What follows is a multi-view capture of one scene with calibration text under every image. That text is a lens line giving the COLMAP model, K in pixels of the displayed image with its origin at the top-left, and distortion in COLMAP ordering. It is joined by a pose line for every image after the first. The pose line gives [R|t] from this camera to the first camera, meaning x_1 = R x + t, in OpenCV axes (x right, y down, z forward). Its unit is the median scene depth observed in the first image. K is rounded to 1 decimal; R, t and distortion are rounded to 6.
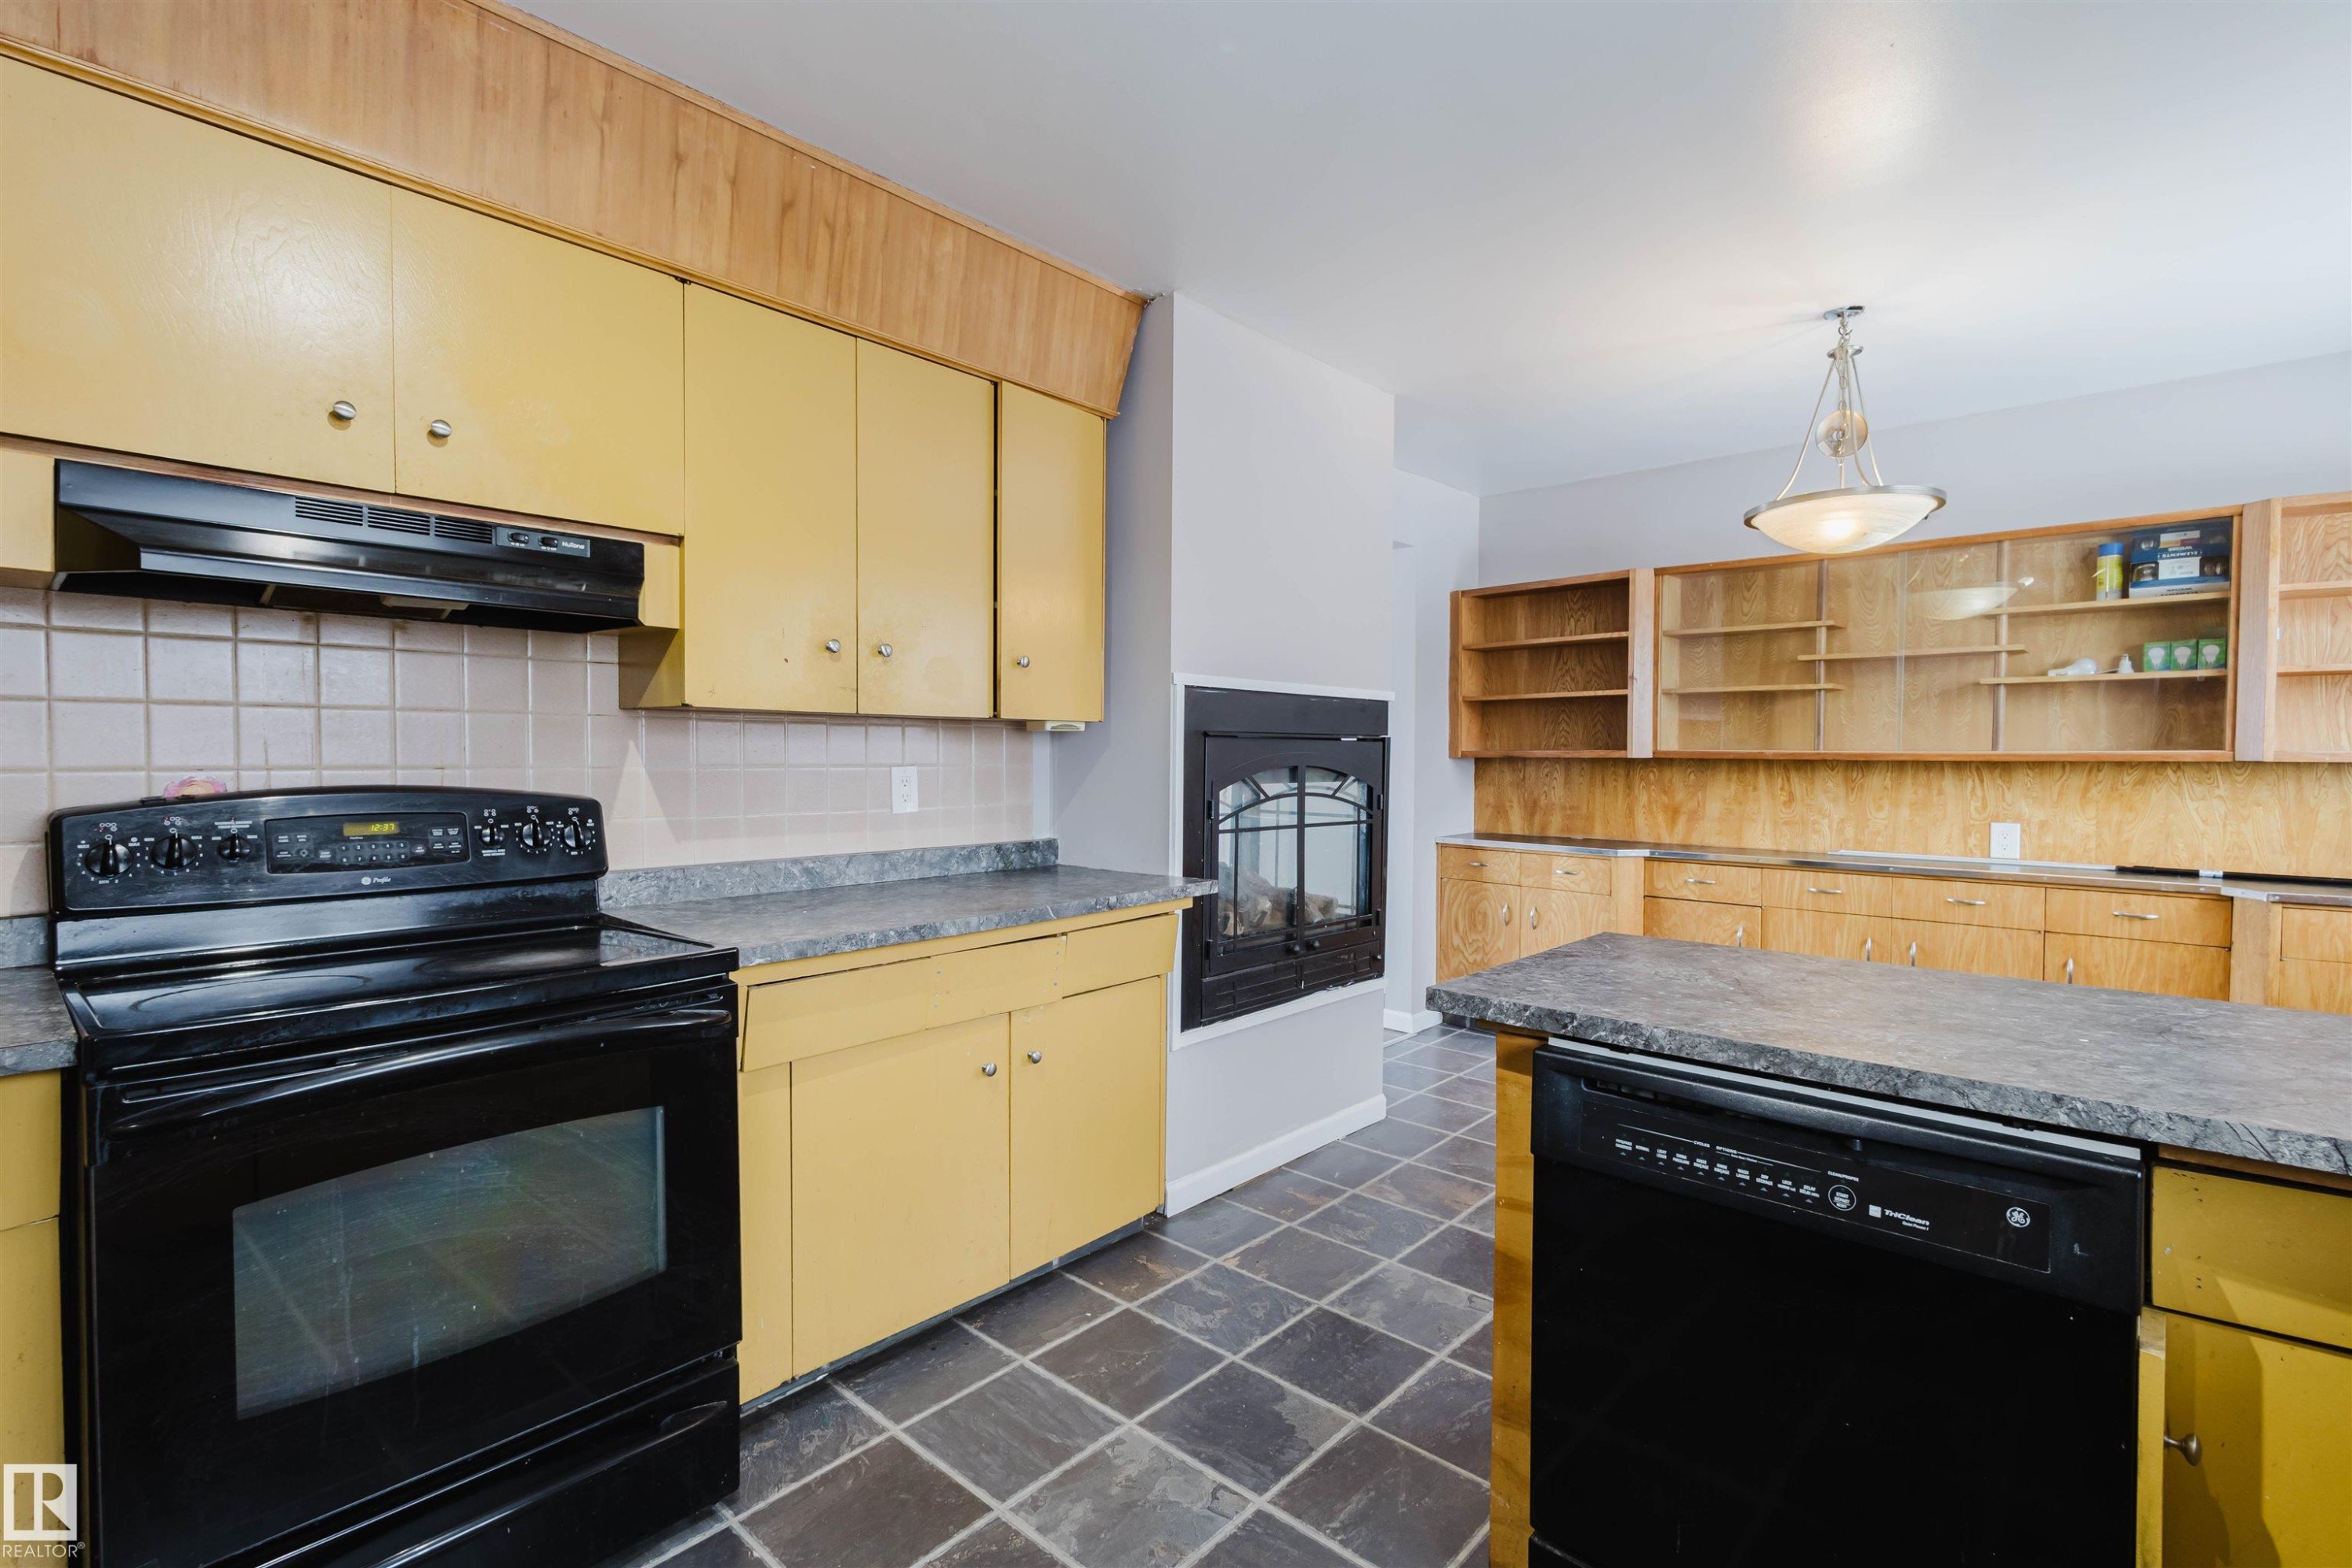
lens RADIAL K [[1084.6, 0, 1180.1], [0, 1084.6, 778.4], [0, 0, 1]] dist [-0.003687, -0.000280]
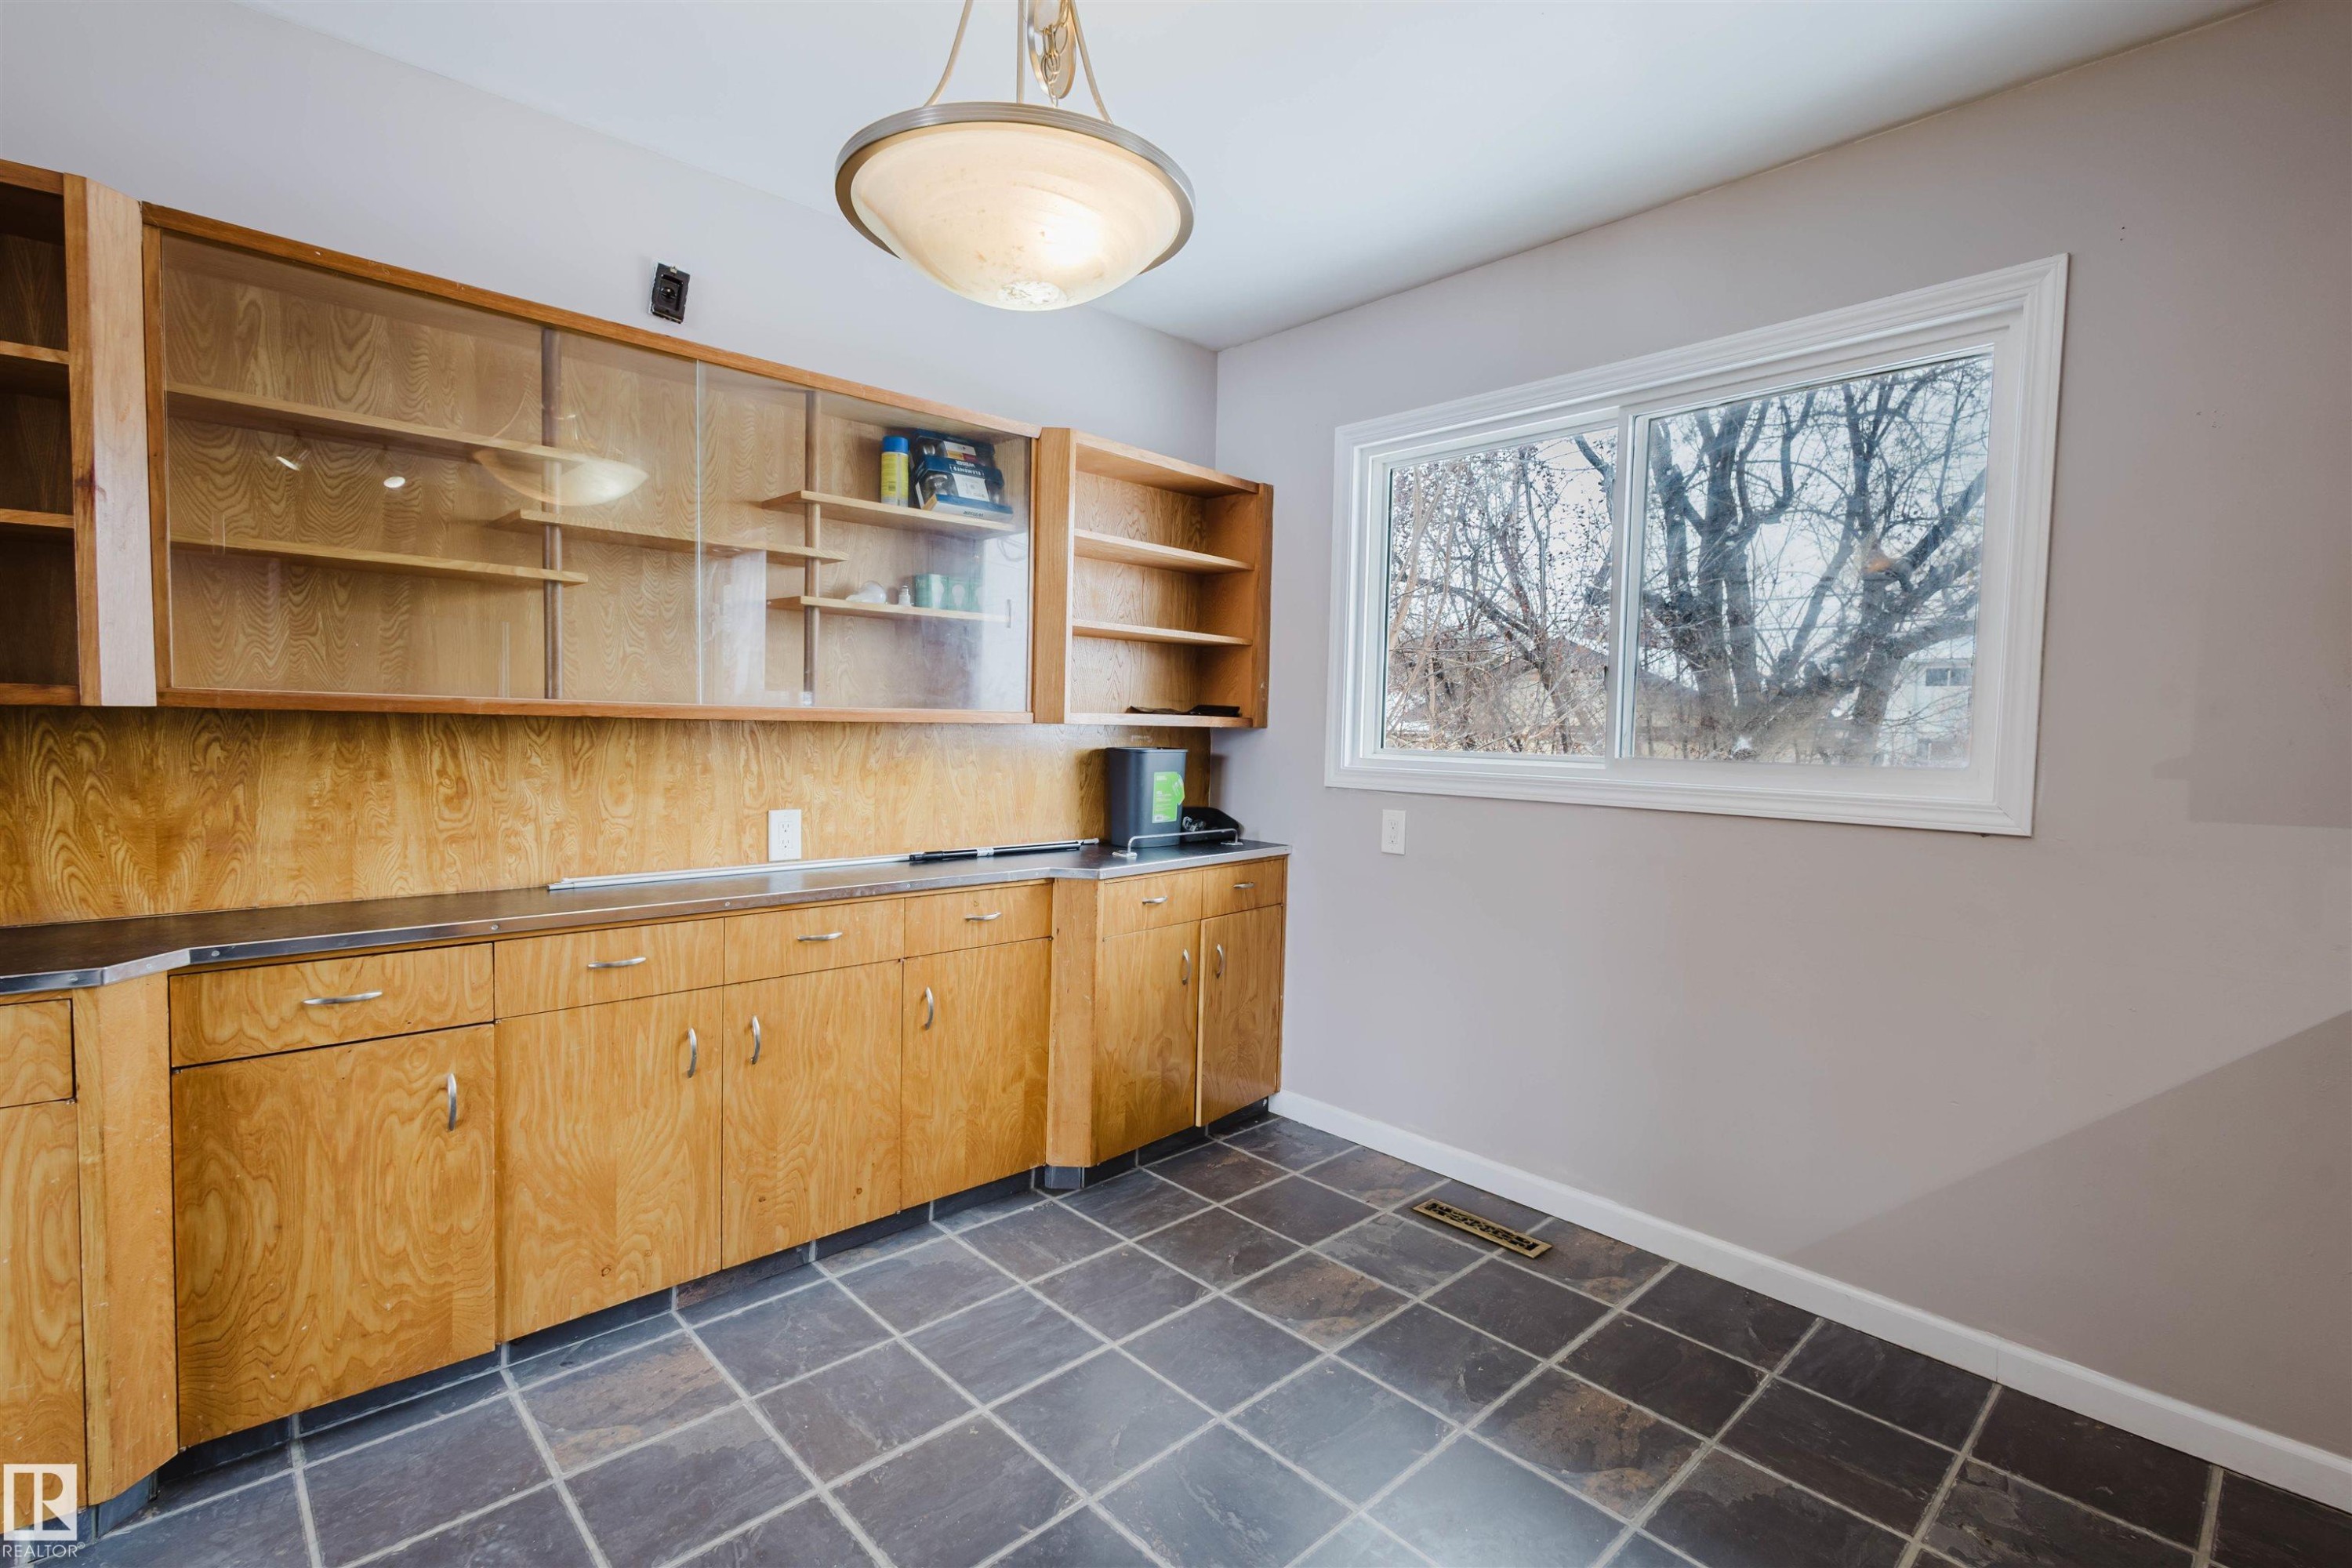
lens RADIAL K [[1084.6, 0, 1179.3], [0, 1084.6, 778.3], [0, 0, 1]] dist [-0.003687, -0.000280]
pose [[0.069940, -0.052860, 0.996150, 0.083905], [0.002756, 0.998601, 0.052797, -0.013837], [-0.997547, -0.000947, 0.069988, 0.657053]]
